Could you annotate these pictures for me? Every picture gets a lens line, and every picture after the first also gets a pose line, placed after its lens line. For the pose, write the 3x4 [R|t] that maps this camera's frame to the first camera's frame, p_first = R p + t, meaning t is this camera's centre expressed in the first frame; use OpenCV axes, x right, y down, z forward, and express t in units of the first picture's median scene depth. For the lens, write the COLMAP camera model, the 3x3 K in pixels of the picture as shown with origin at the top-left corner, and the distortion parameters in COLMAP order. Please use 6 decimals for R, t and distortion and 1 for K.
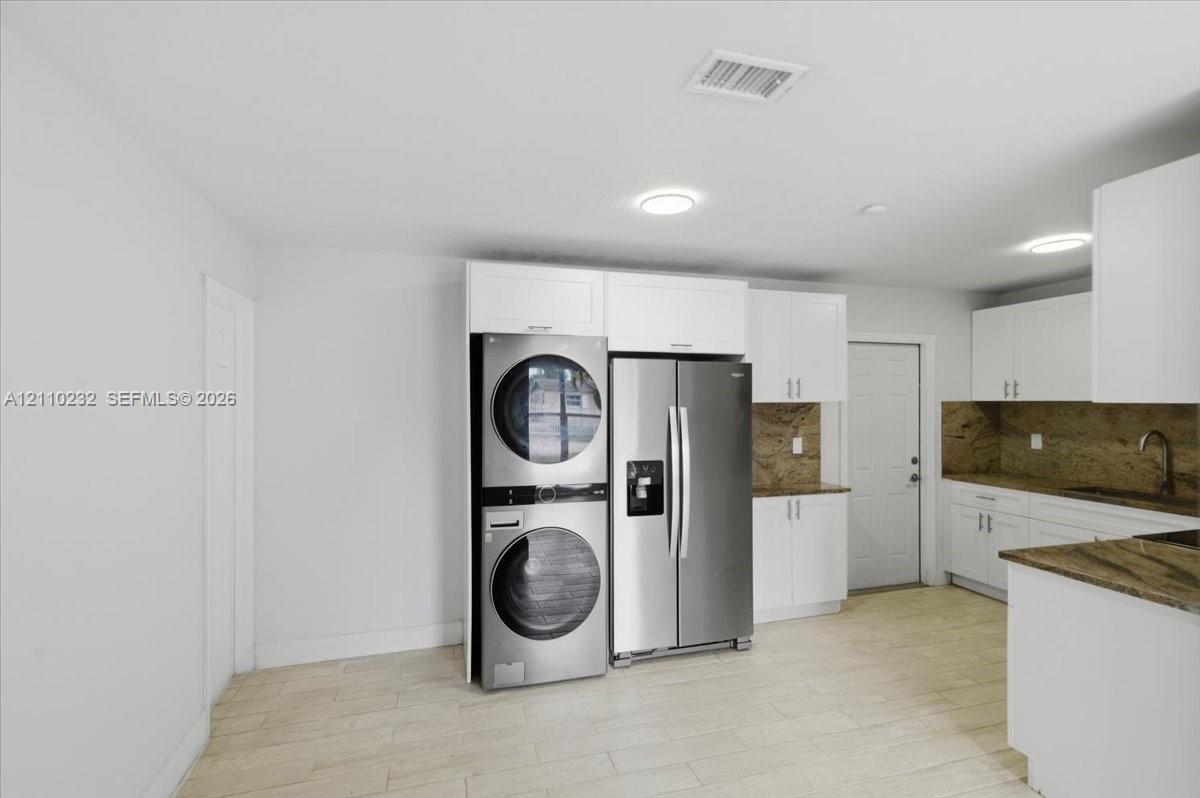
lens RADIAL K [[559.5, 0, 593.9], [0, 559.5, 401.5], [0, 0, 1]] dist [0.008830, -0.001057]
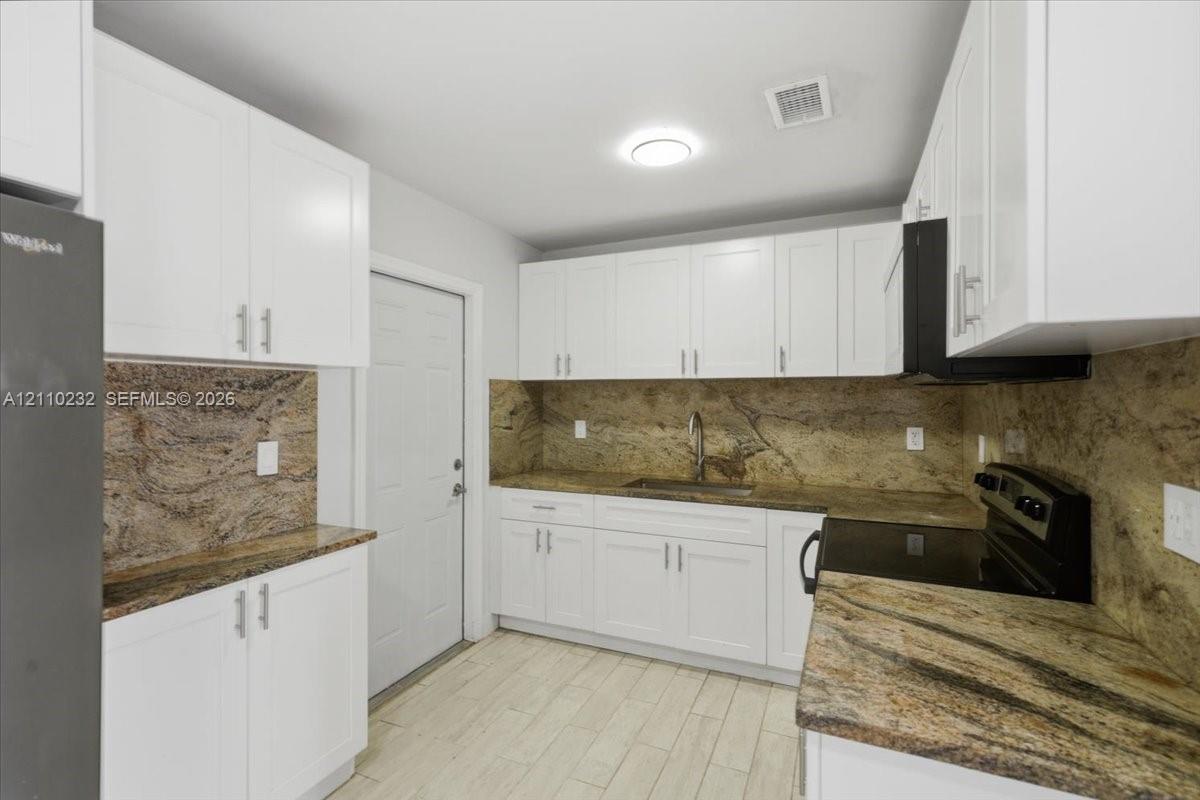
lens RADIAL K [[559.5, 0, 589.1], [0, 559.5, 397.4], [0, 0, 1]] dist [0.008830, -0.001057]
pose [[0.666168, 0.002425, 0.745798, 0.185285], [-0.001188, 0.999997, -0.002190, 0.027052], [-0.745801, 0.000573, 0.666168, 0.466981]]
